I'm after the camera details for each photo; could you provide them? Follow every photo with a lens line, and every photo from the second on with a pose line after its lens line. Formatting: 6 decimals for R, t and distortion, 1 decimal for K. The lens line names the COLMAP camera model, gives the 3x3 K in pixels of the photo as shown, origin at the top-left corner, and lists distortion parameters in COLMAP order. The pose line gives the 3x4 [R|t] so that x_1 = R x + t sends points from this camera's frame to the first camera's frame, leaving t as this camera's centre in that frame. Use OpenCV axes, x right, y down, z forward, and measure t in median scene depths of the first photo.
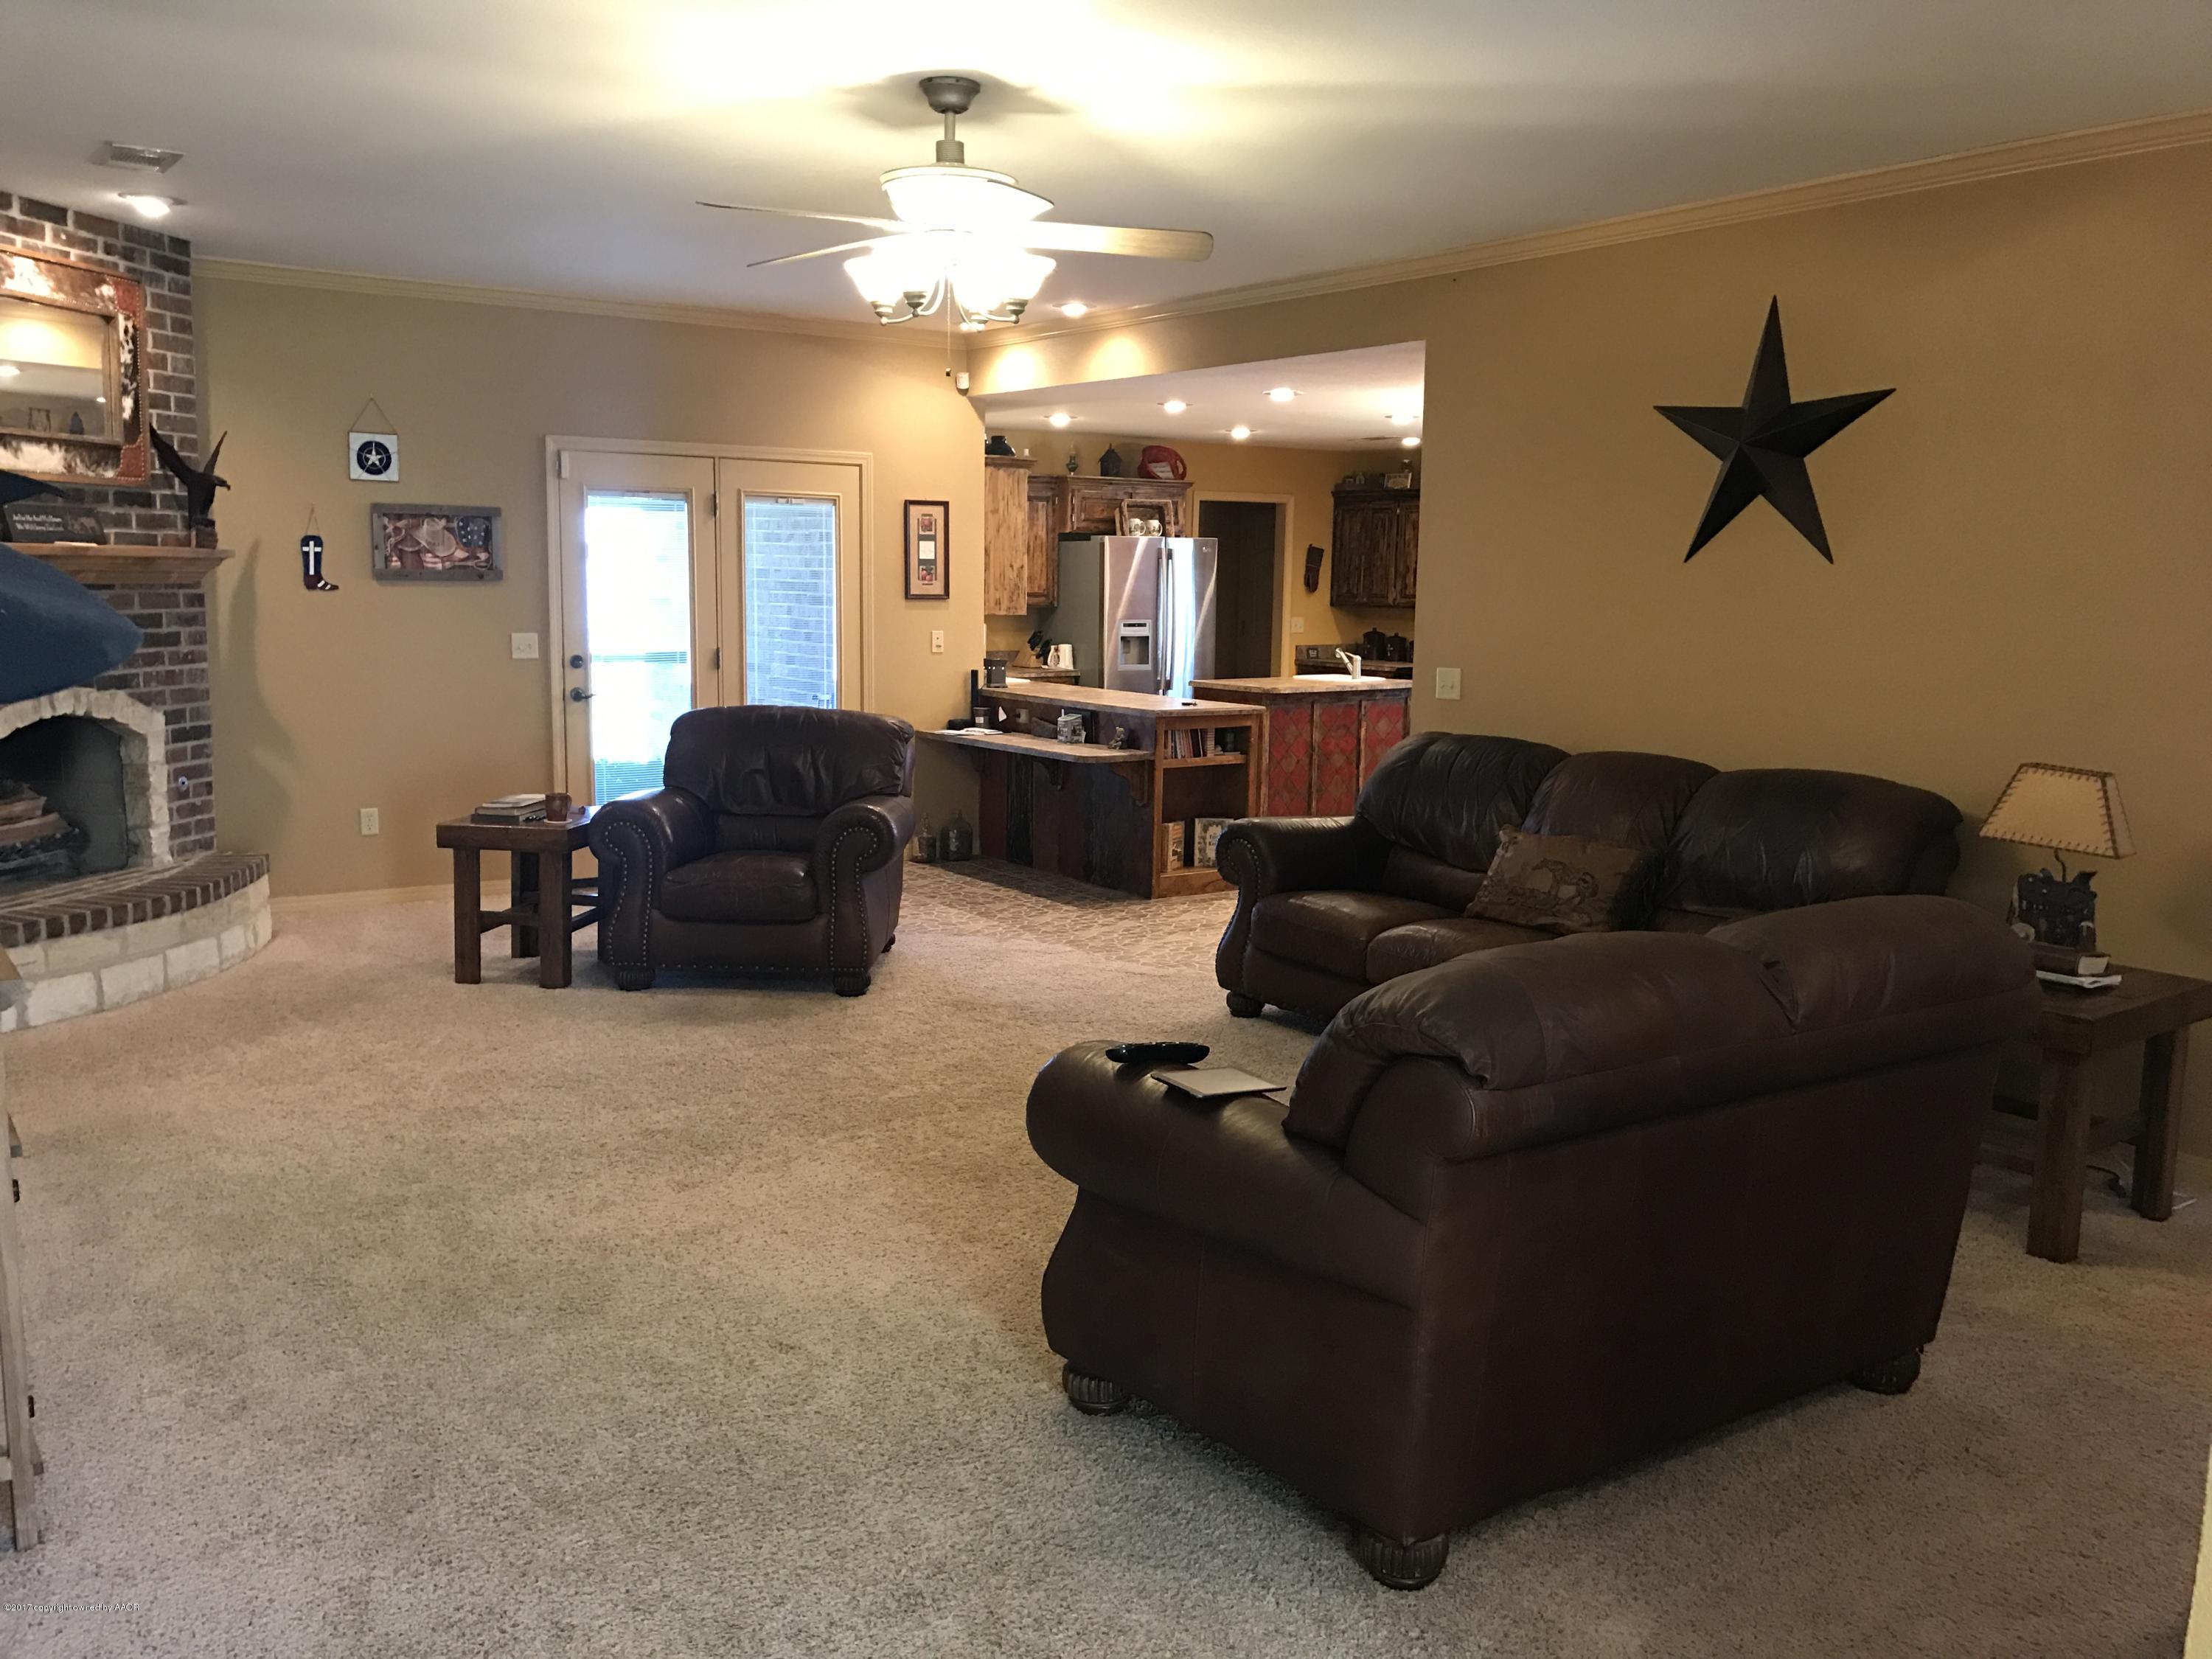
lens RADIAL K [[1810.0, 0, 1095.8], [0, 1810.0, 822.2], [0, 0, 1]] dist [0.035631, -0.040957]
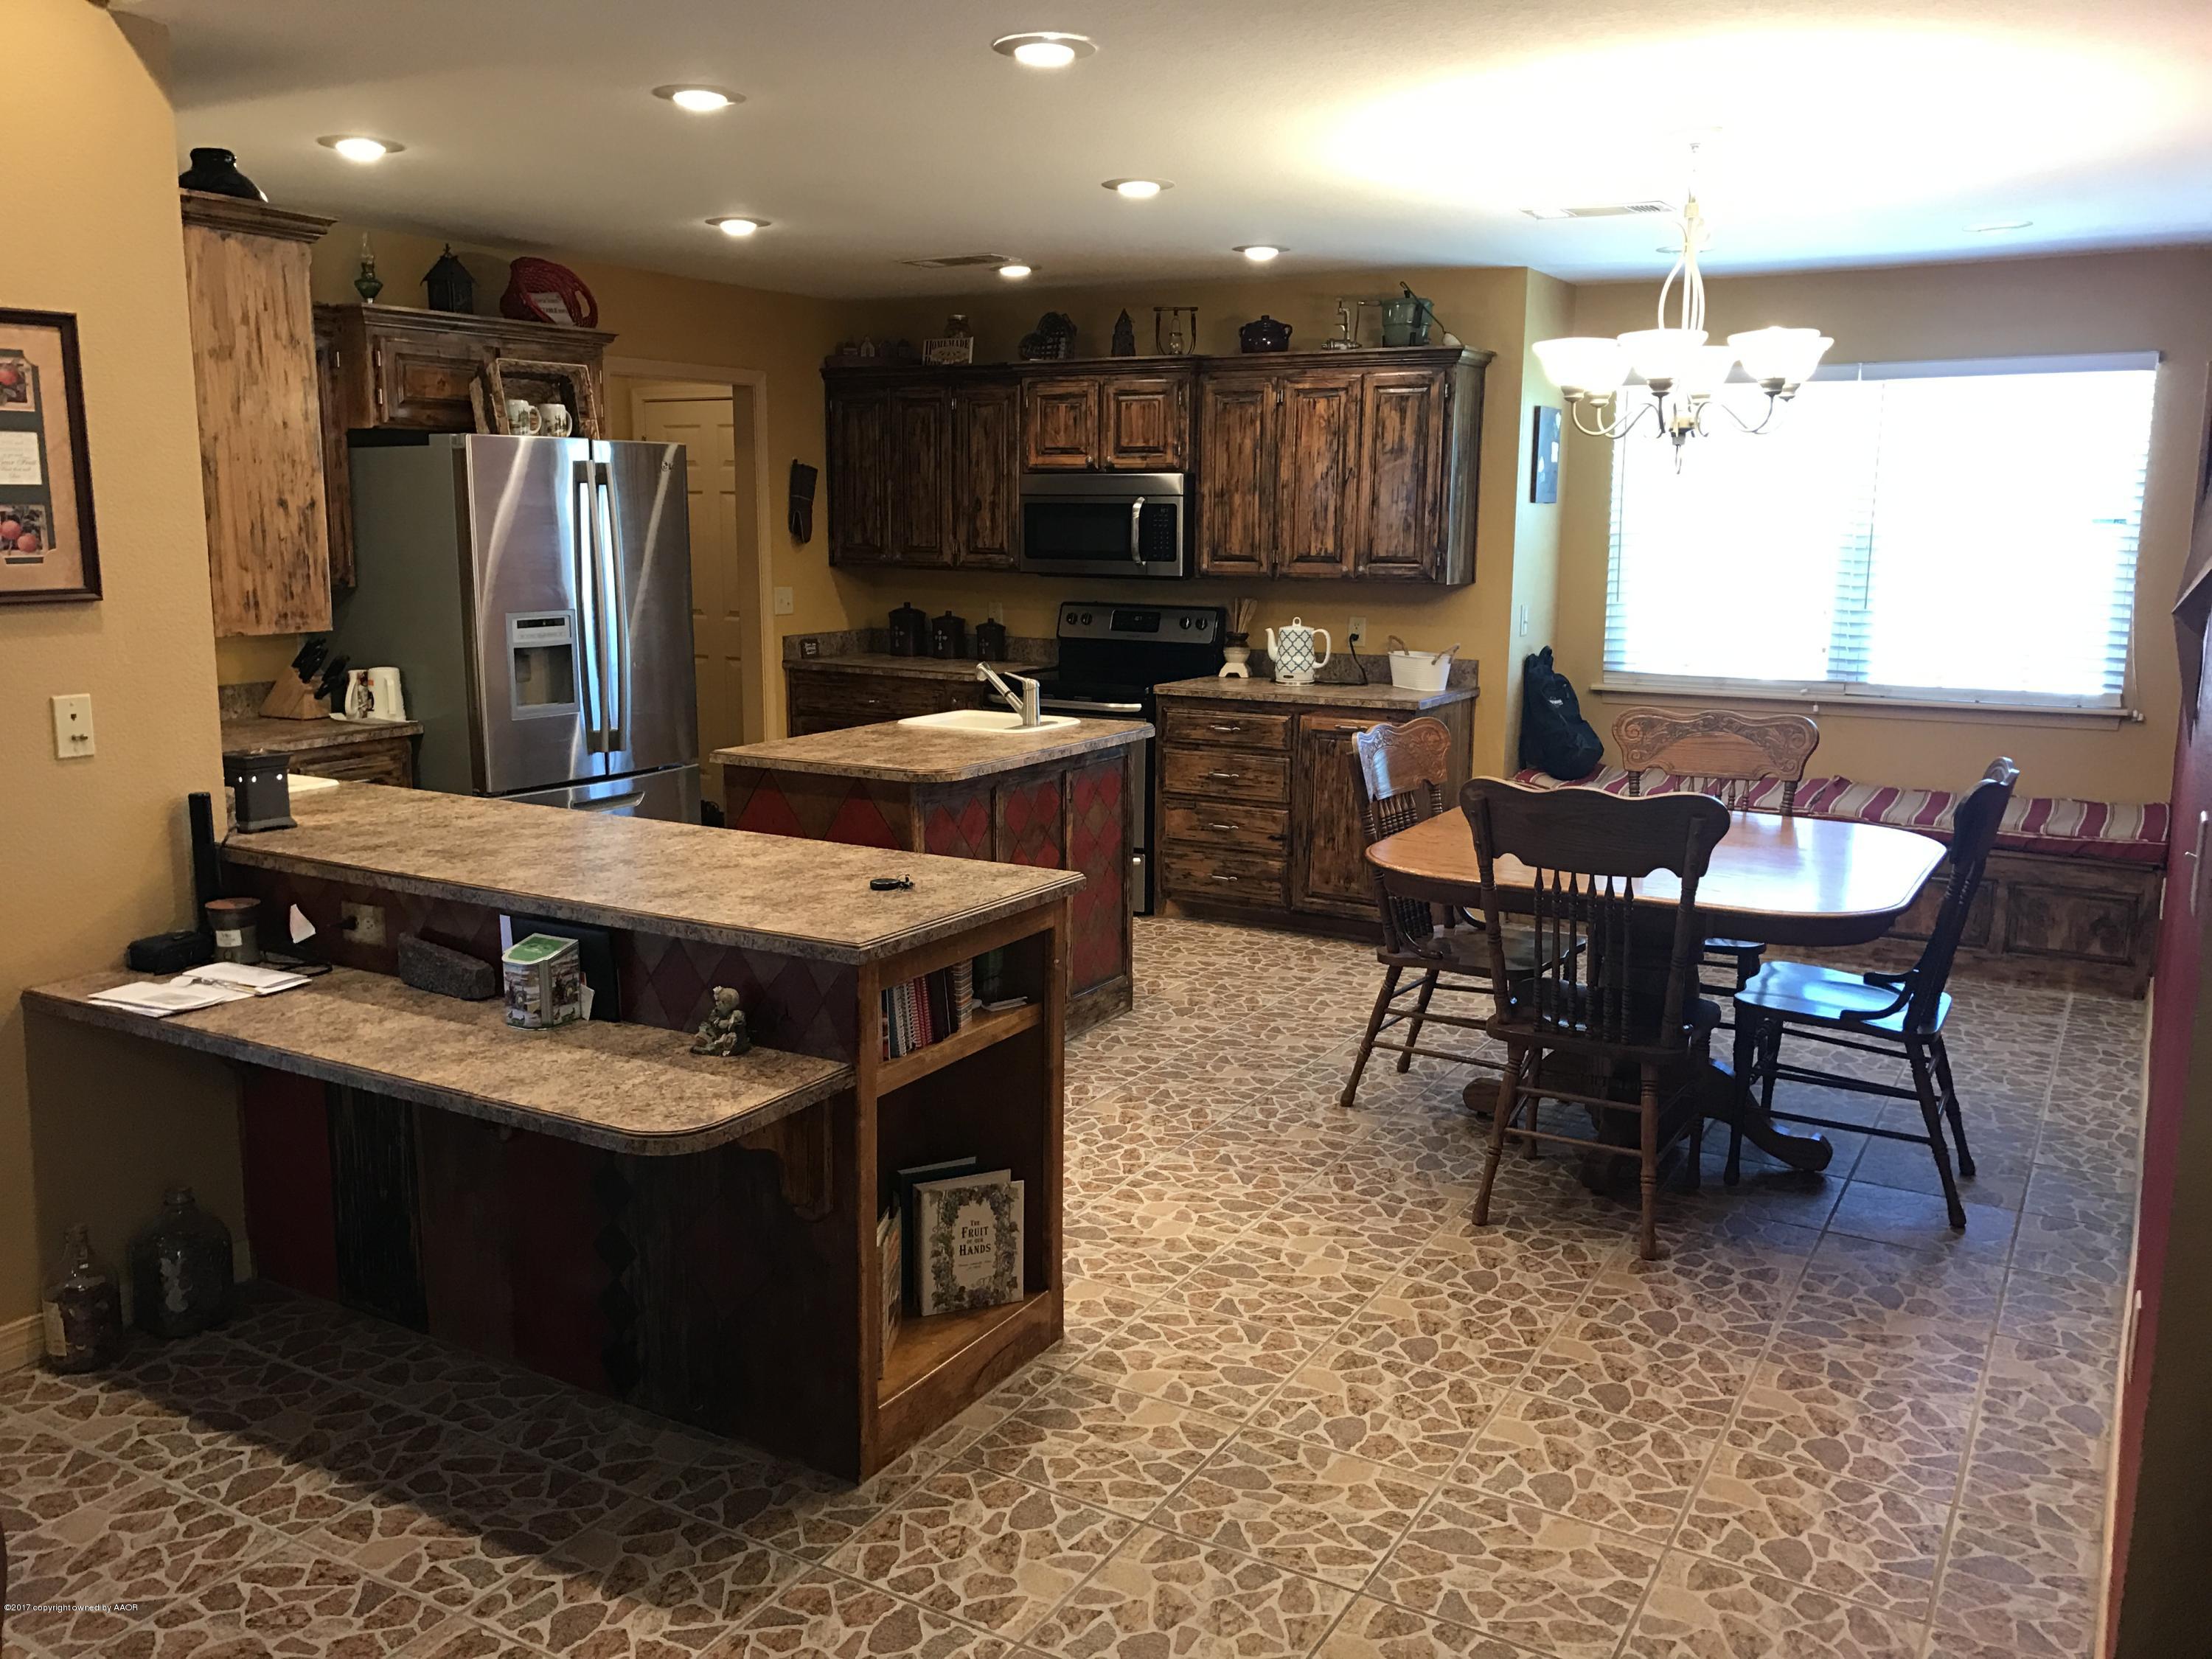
lens RADIAL K [[1810.0, 0, 1107.7], [0, 1810.0, 816.5], [0, 0, 1]] dist [0.035631, -0.040957]
pose [[0.908226, -0.076461, 0.411436, -0.063088], [0.061641, 0.996885, 0.049191, -0.104565], [-0.413916, -0.019316, 0.910110, 0.720239]]
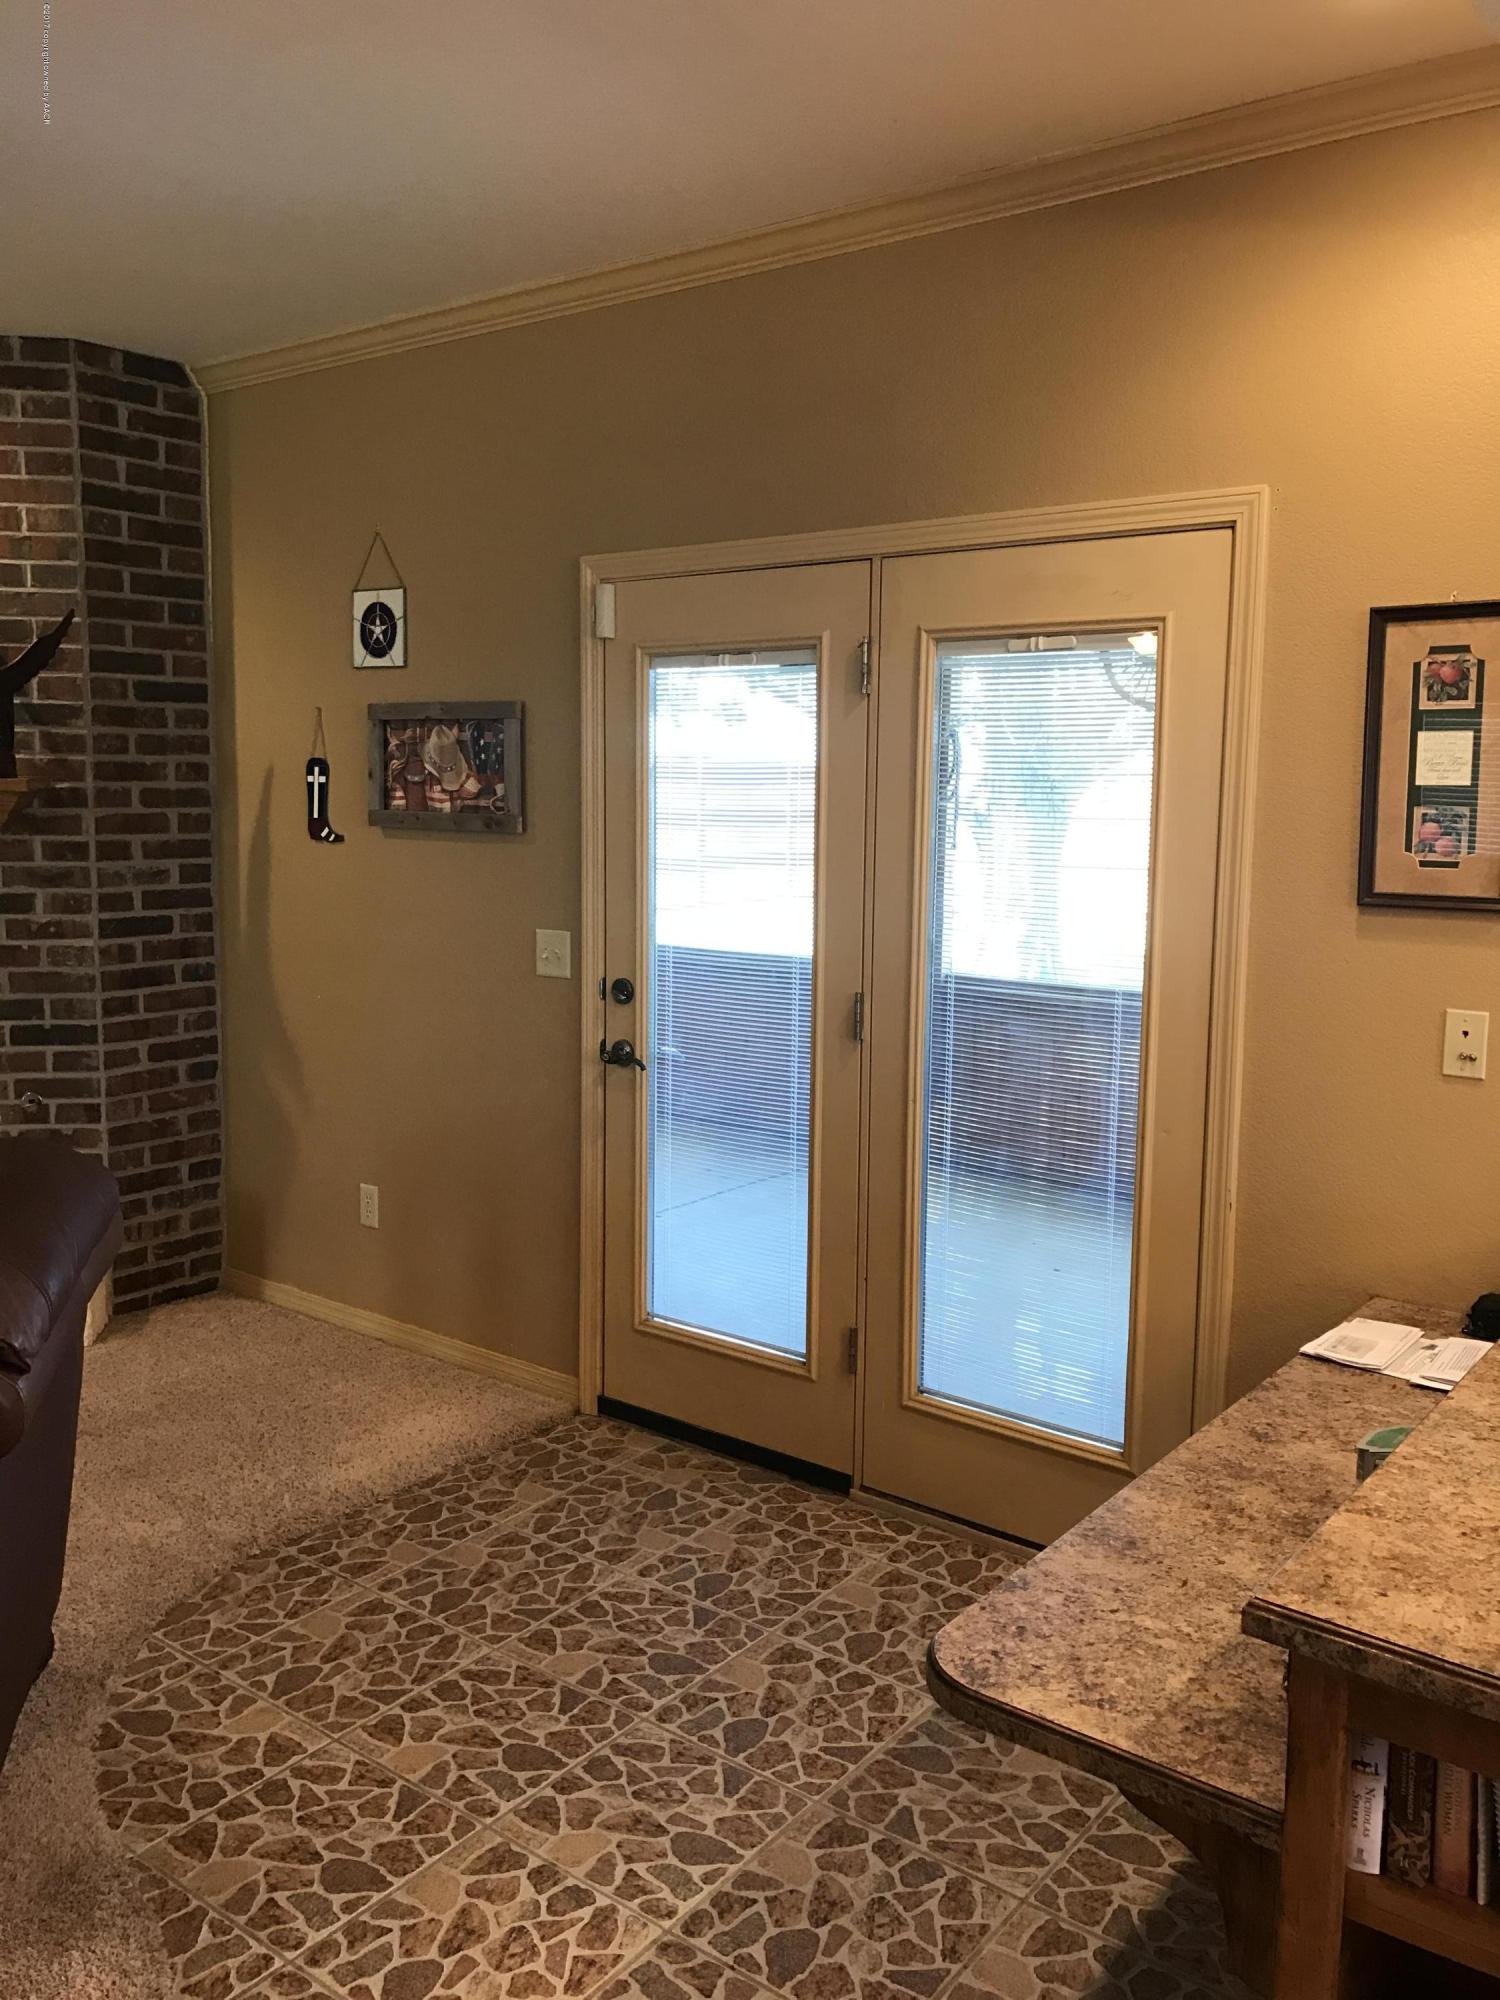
lens RADIAL K [[1636.5, 0, 740.0], [0, 1636.5, 981.8], [0, 0, 1]] dist [0.035631, -0.040957]
pose [[0.295048, 0.103227, -0.949890, 0.176970], [-0.139049, 0.988202, 0.064200, -0.133112], [0.945311, 0.113139, 0.305920, 0.943438]]
